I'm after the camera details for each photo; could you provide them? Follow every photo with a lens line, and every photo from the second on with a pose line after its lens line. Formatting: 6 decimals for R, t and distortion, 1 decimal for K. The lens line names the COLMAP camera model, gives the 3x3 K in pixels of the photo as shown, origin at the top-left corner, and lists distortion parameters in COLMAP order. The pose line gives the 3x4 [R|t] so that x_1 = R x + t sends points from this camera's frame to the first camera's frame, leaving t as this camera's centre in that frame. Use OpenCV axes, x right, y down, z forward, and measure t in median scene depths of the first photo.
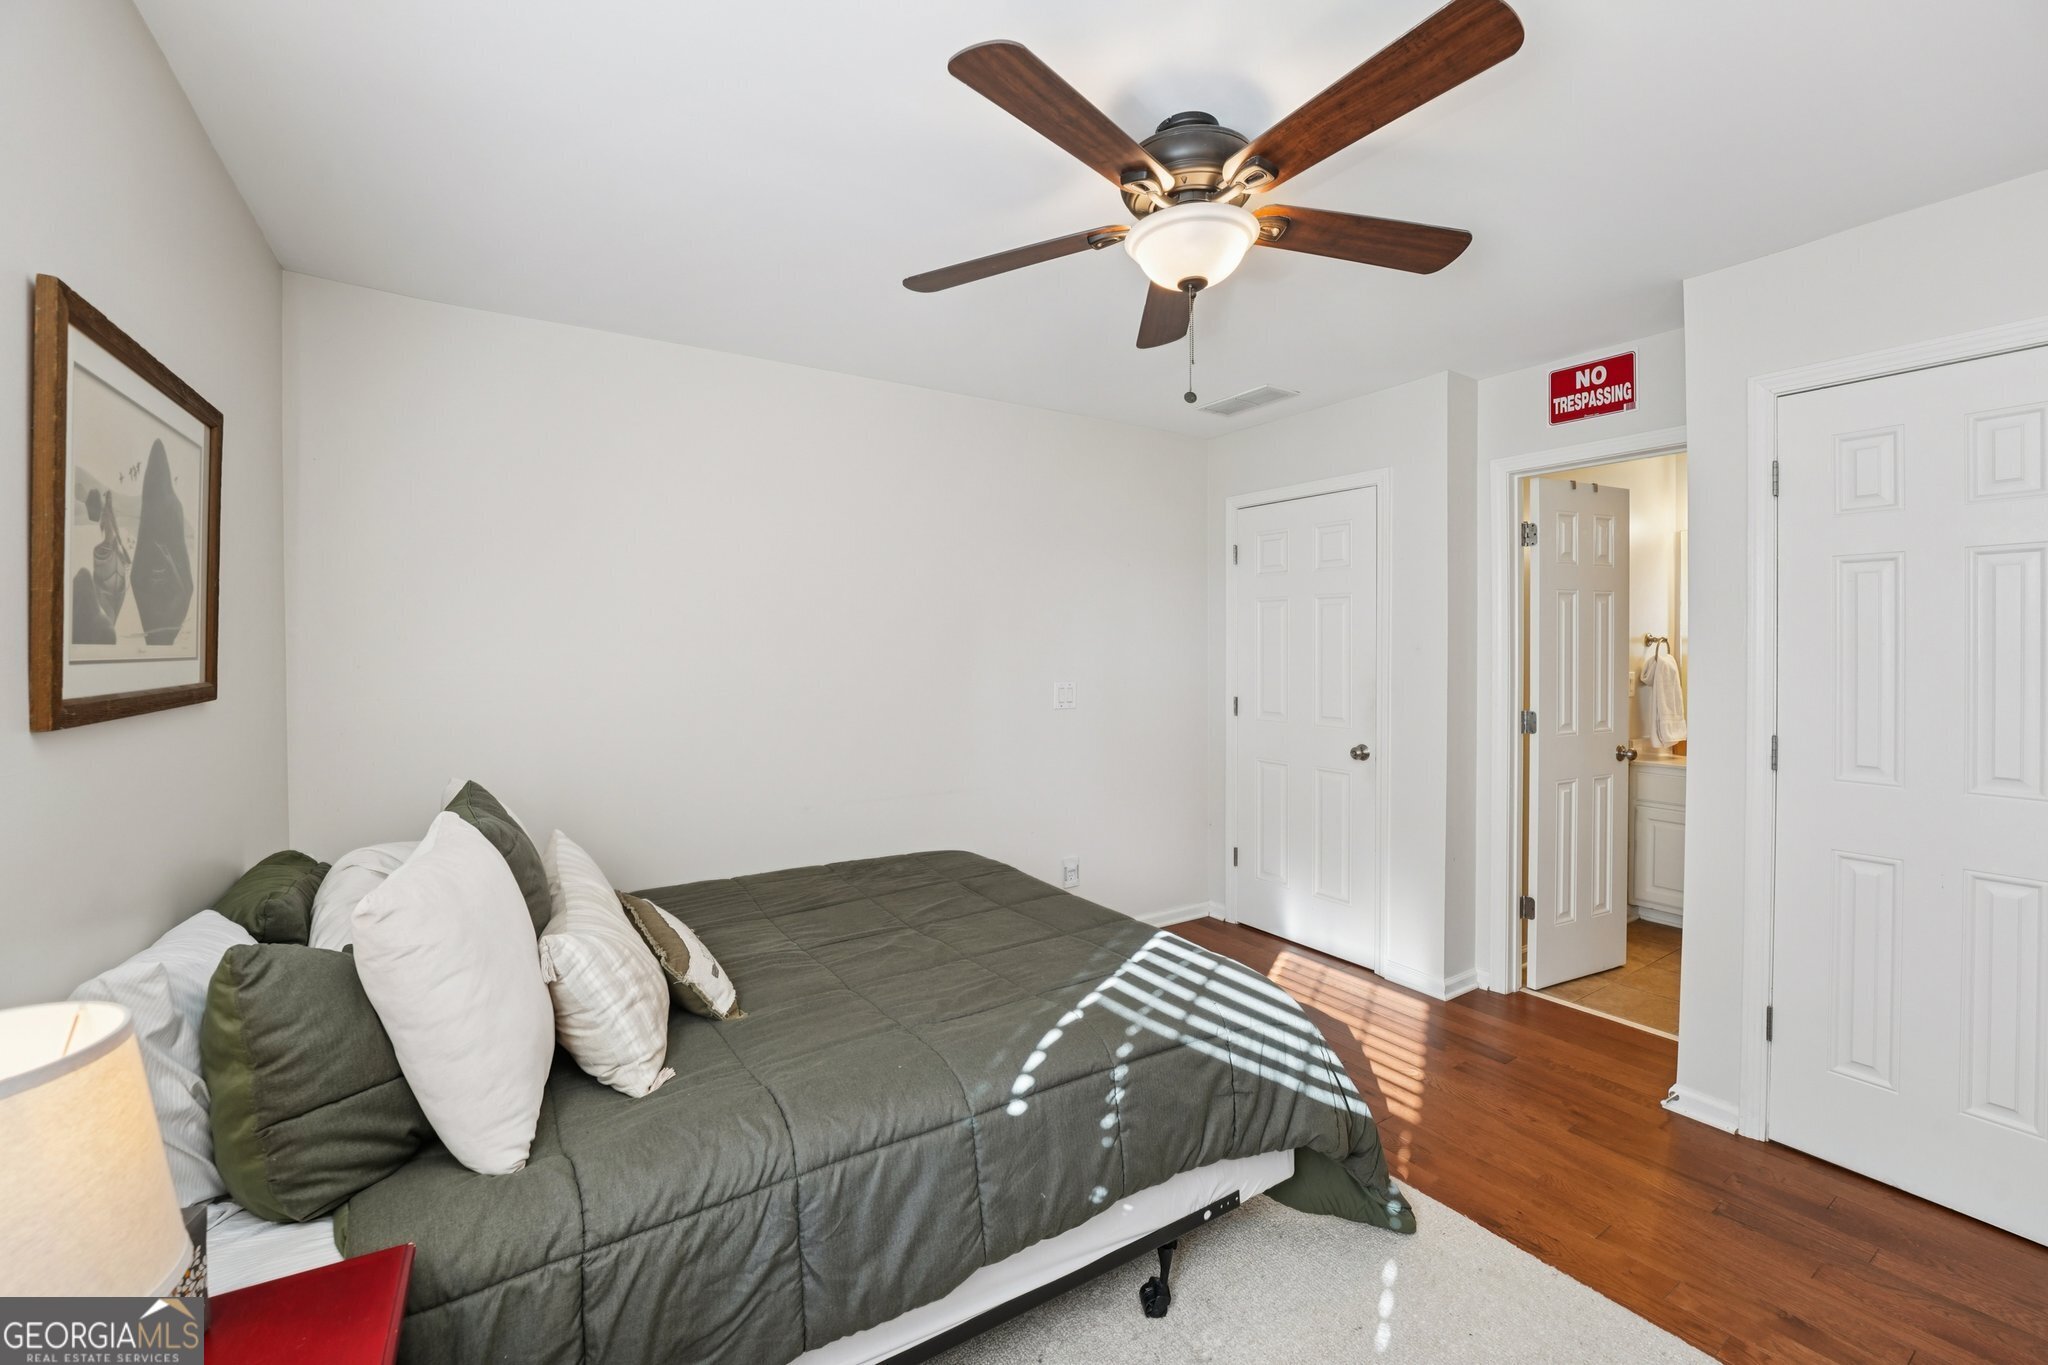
lens RADIAL K [[836.8, 0, 1009.8], [0, 836.8, 651.7], [0, 0, 1]] dist [-0.027470, 0.001515]
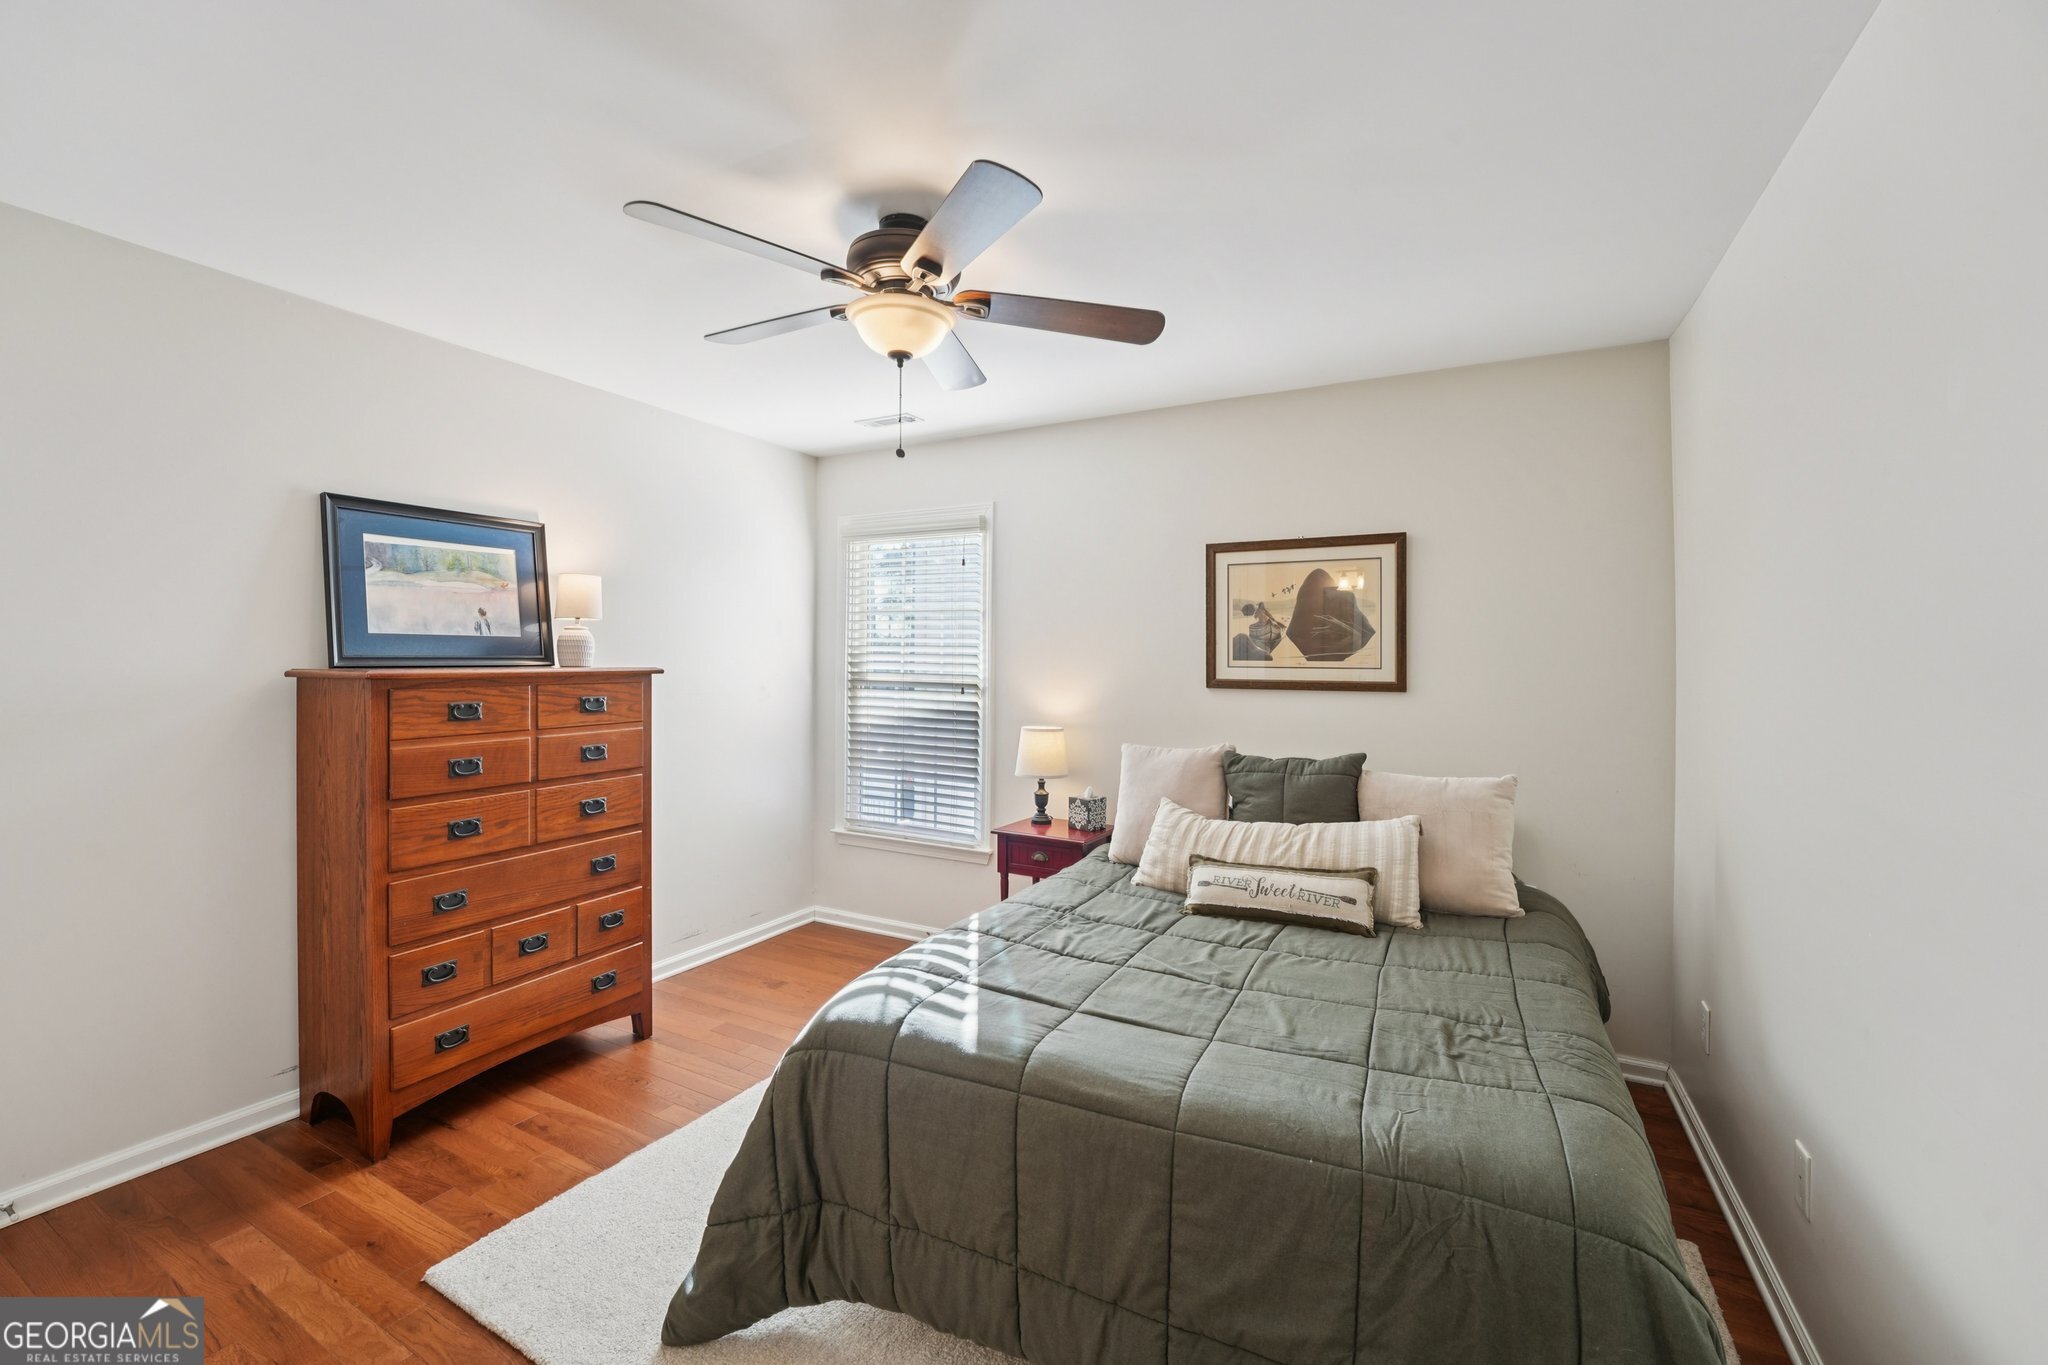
lens RADIAL K [[836.8, 0, 990.8], [0, 836.8, 654.0], [0, 0, 1]] dist [-0.027470, 0.001515]
pose [[-0.879802, -0.015235, -0.475097, 0.741302], [-0.014141, 0.999883, -0.005877, -0.001893], [0.475131, 0.001548, -0.879914, 2.315105]]
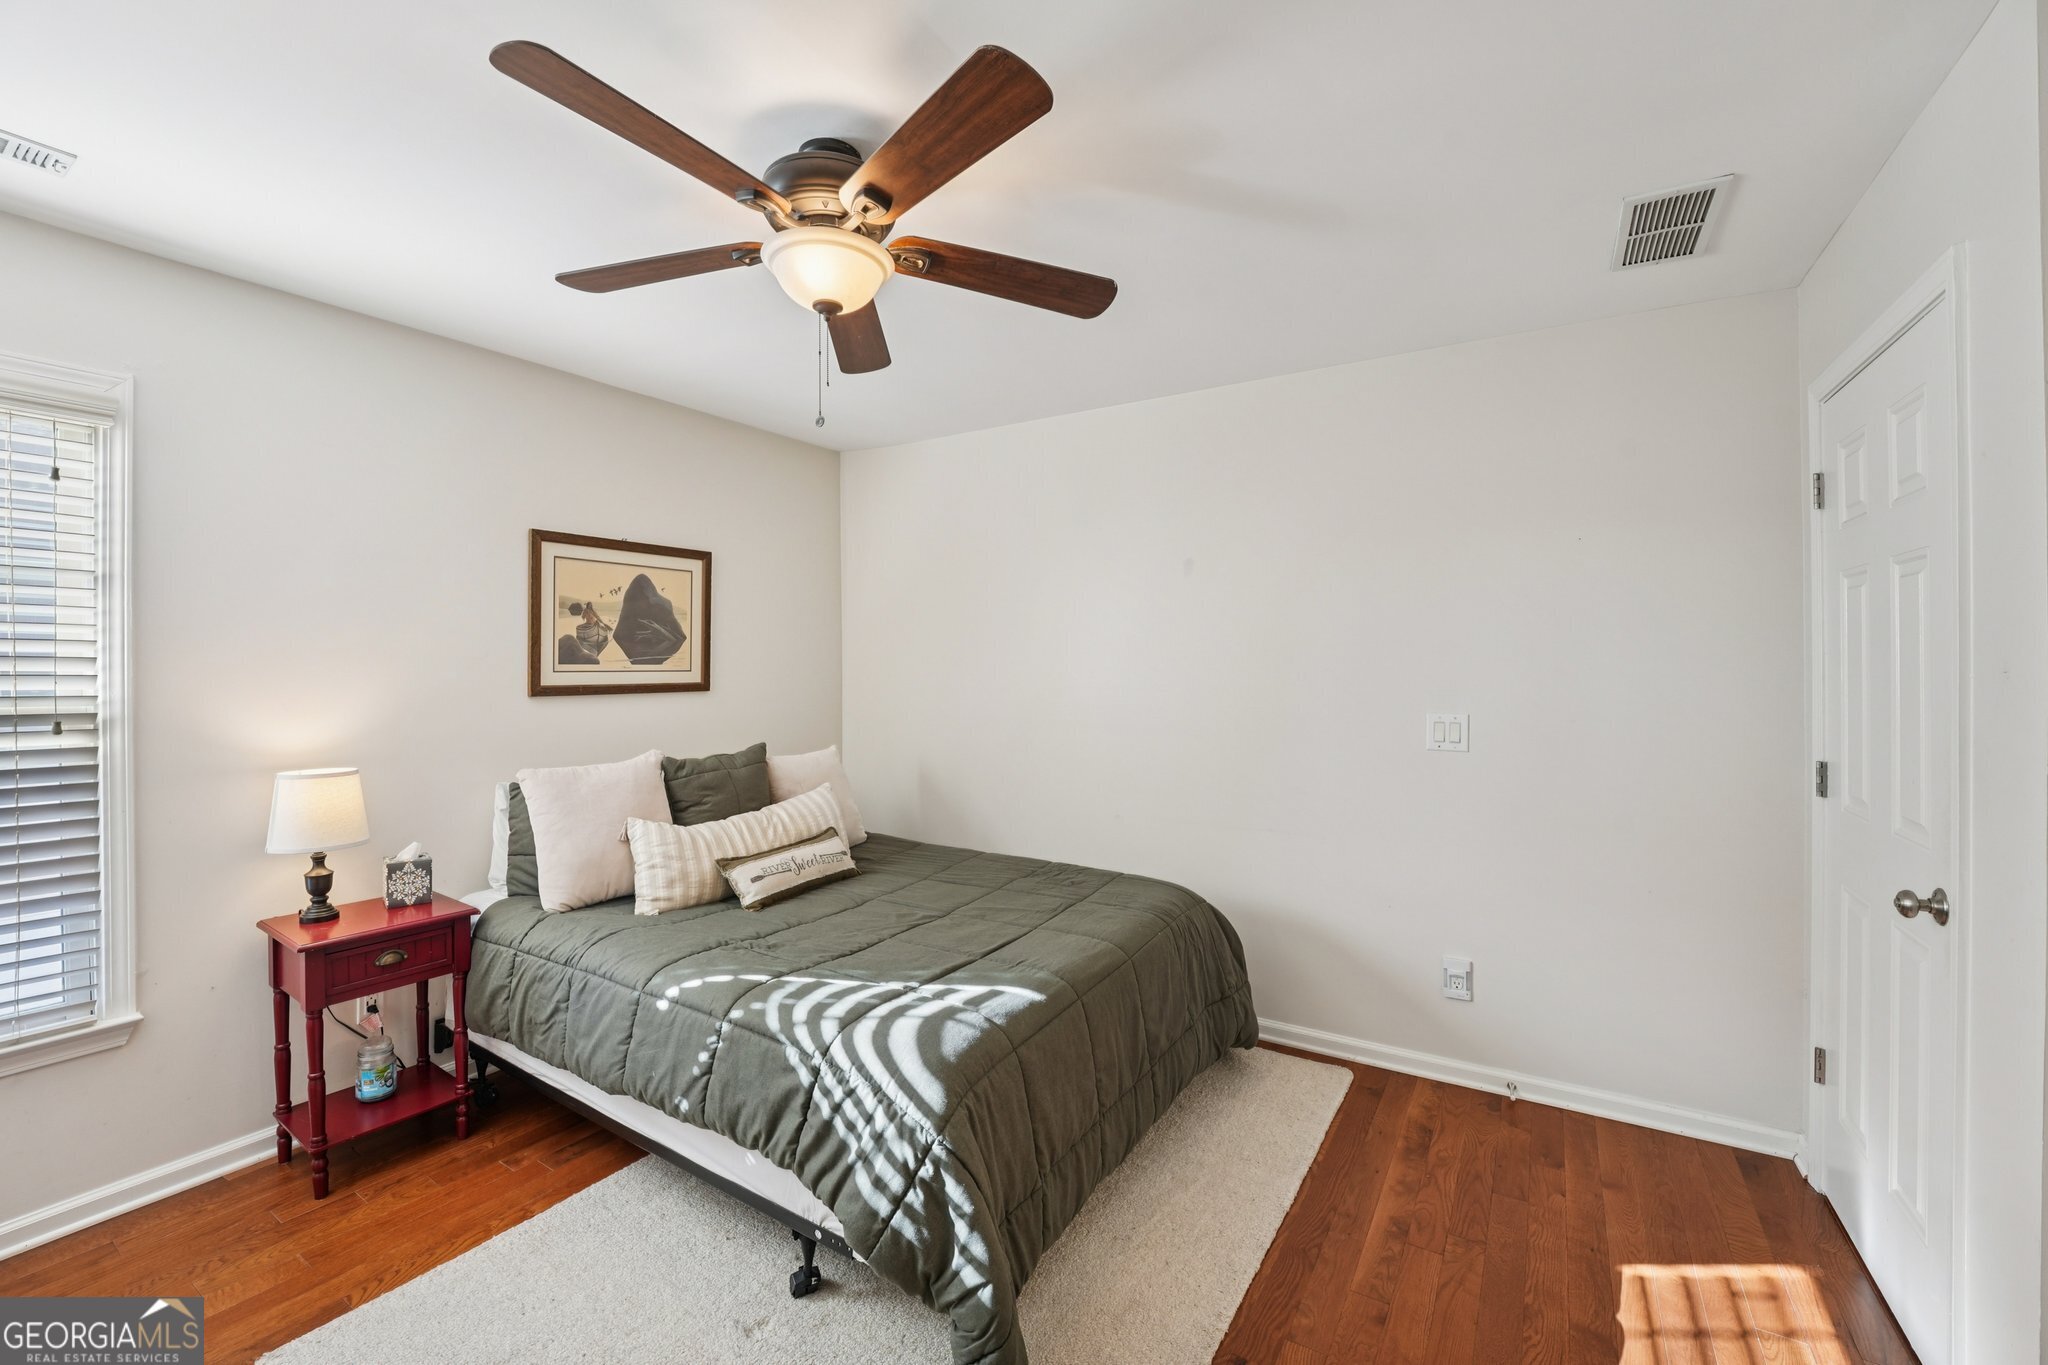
lens RADIAL K [[836.8, 0, 1024.7], [0, 836.8, 670.3], [0, 0, 1]] dist [-0.027470, 0.001515]
pose [[0.433160, 0.005027, -0.901303, 1.356570], [-0.005661, 0.999980, 0.002857, -0.004666], [0.901300, 0.003865, 0.433179, 0.861869]]
